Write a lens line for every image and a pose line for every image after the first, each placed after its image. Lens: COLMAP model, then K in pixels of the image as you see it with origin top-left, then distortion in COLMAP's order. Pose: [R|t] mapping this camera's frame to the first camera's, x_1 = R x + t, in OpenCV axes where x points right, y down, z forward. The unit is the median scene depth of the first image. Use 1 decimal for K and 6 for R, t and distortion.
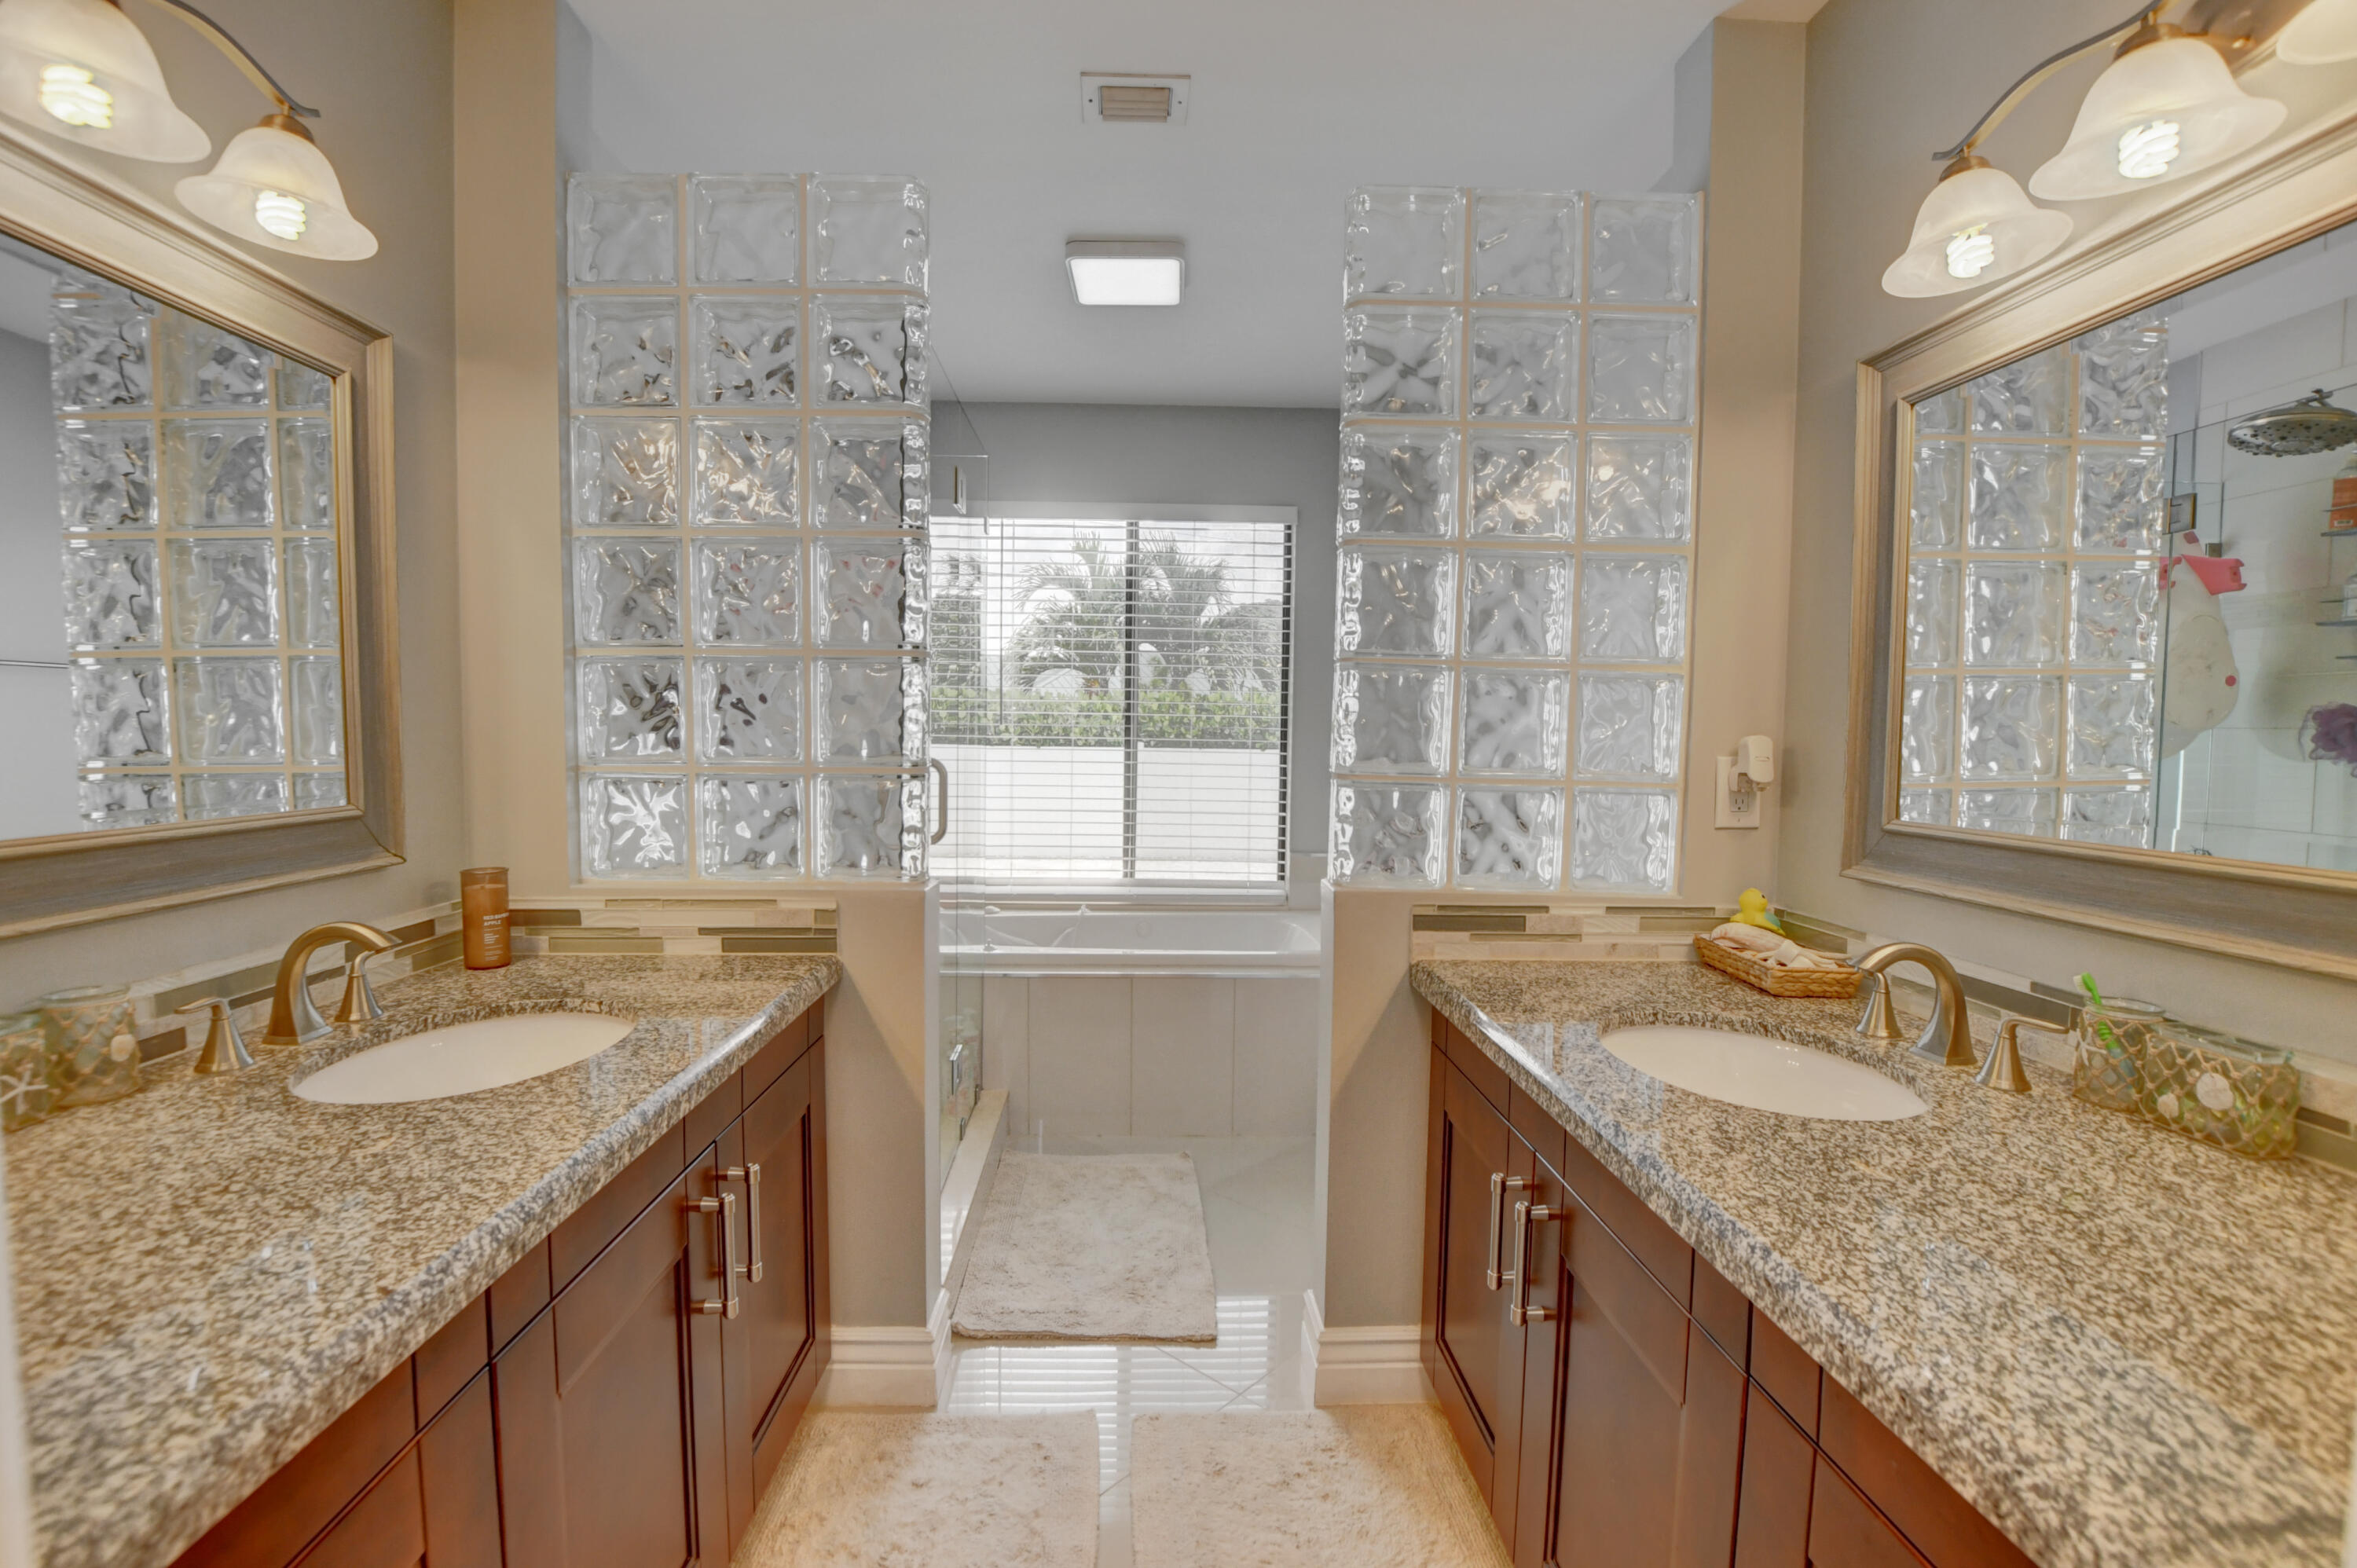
lens RADIAL K [[1038.1, 0, 1150.9], [0, 1038.1, 790.7], [0, 0, 1]] dist [-0.031524, 0.001040]
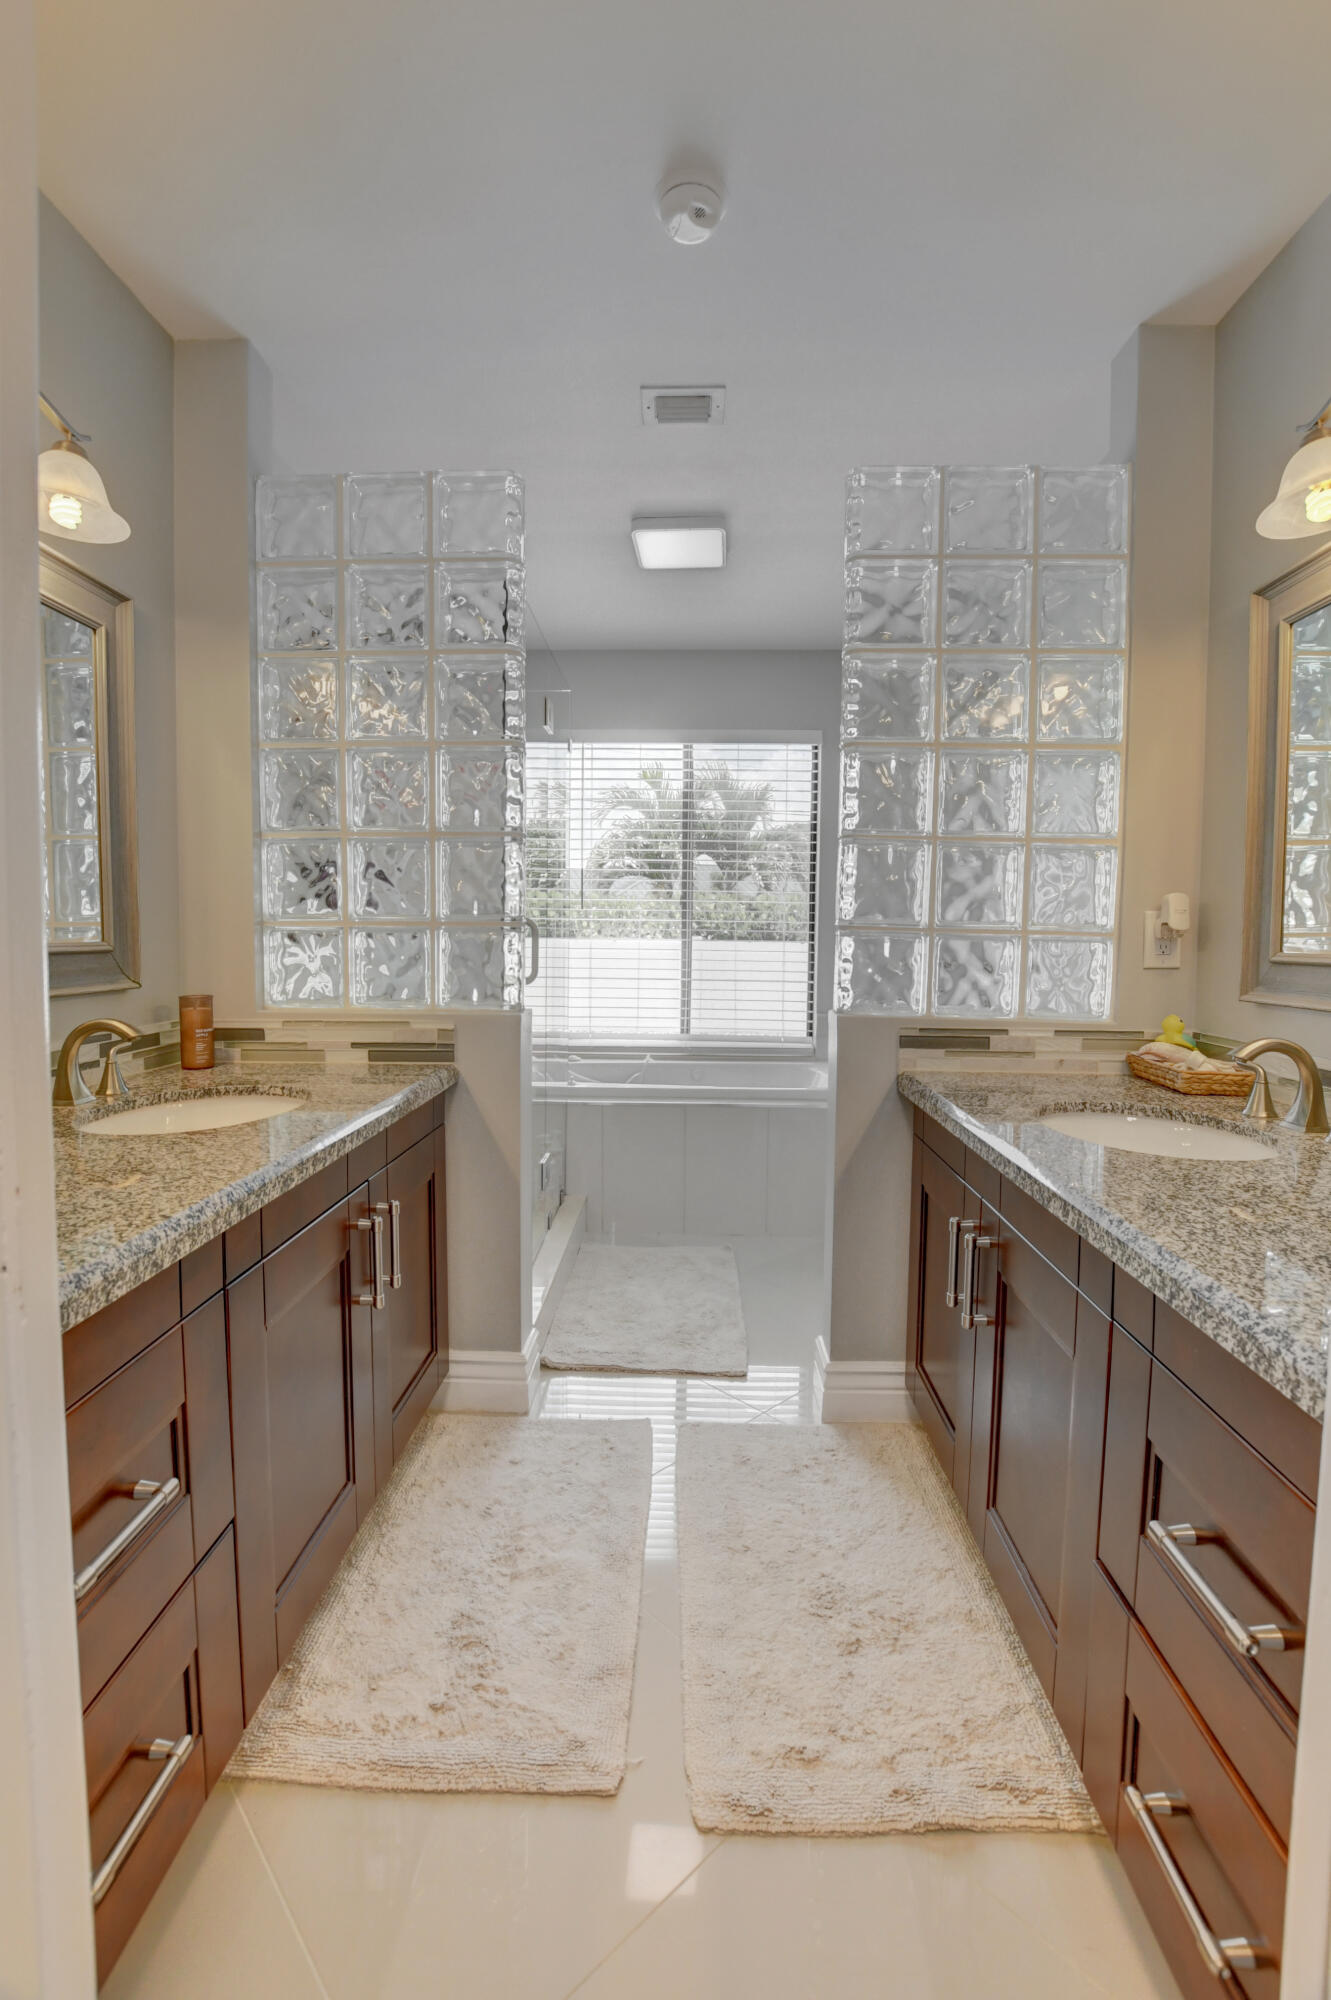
lens RADIAL K [[887.9, 0, 659.2], [0, 887.9, 988.0], [0, 0, 1]] dist [-0.038209, 0.007615]
pose [[0.998193, 0.000711, -0.060085, 0.023198], [-0.000813, 0.999998, -0.001658, 0.063755], [0.060084, 0.001704, 0.998192, -0.106379]]
